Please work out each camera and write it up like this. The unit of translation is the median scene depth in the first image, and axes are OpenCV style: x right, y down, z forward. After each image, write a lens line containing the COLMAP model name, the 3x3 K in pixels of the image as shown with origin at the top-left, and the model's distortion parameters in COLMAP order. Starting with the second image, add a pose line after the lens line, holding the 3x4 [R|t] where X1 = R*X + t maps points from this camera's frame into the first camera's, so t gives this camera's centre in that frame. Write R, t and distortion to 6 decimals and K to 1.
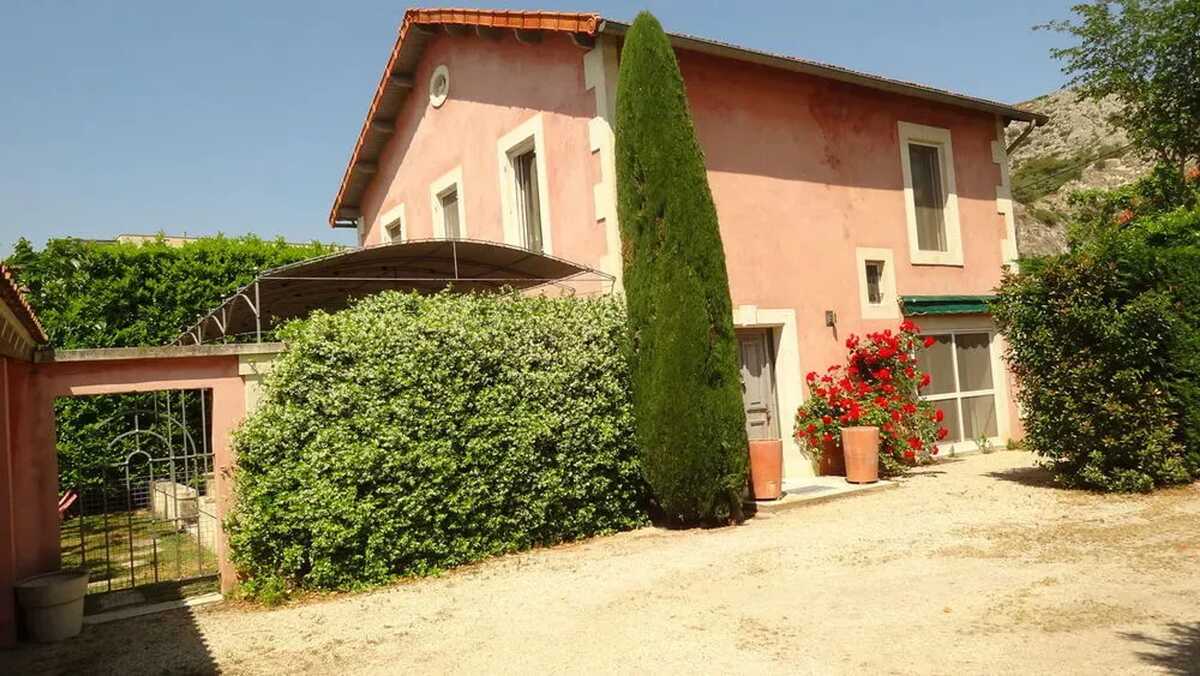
lens RADIAL K [[846.9, 0, 594.2], [0, 846.9, 342.9], [0, 0, 1]] dist [-0.000273, 0.003945]
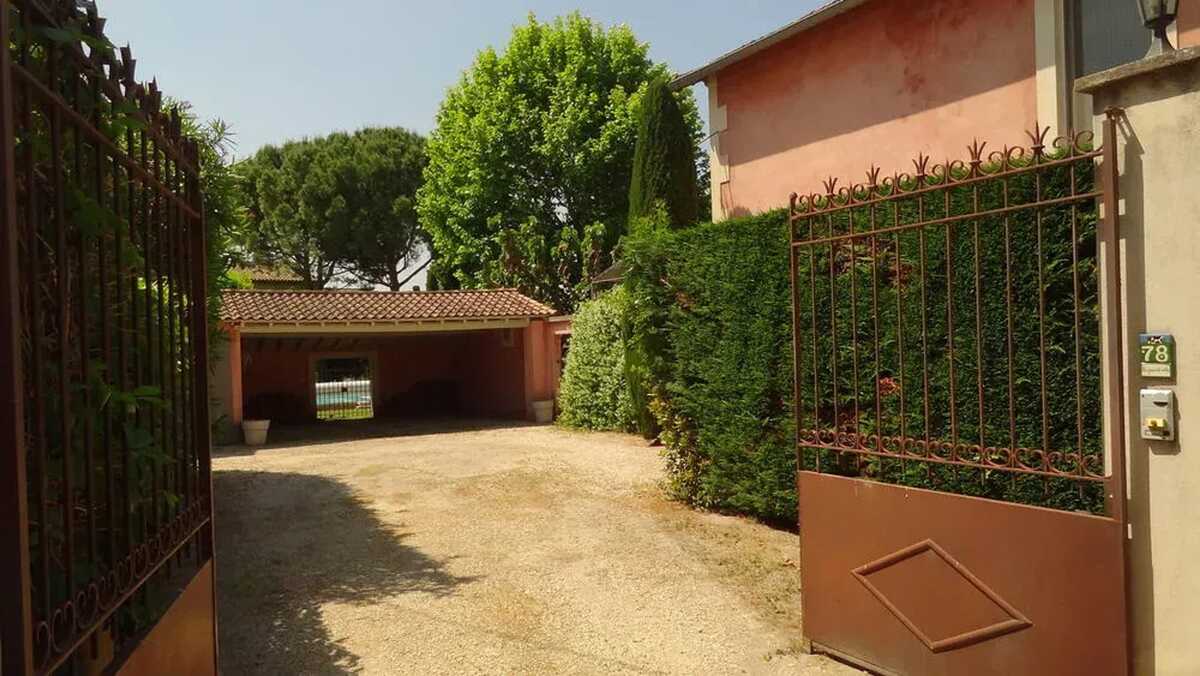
lens RADIAL K [[846.9, 0, 594.2], [0, 846.9, 342.9], [0, 0, 1]] dist [-0.000273, 0.003945]
pose [[-0.073361, 0.067422, -0.995024, 1.304485], [0.071518, 0.995499, 0.062181, -0.044323], [0.994738, -0.066601, -0.077853, 0.852675]]
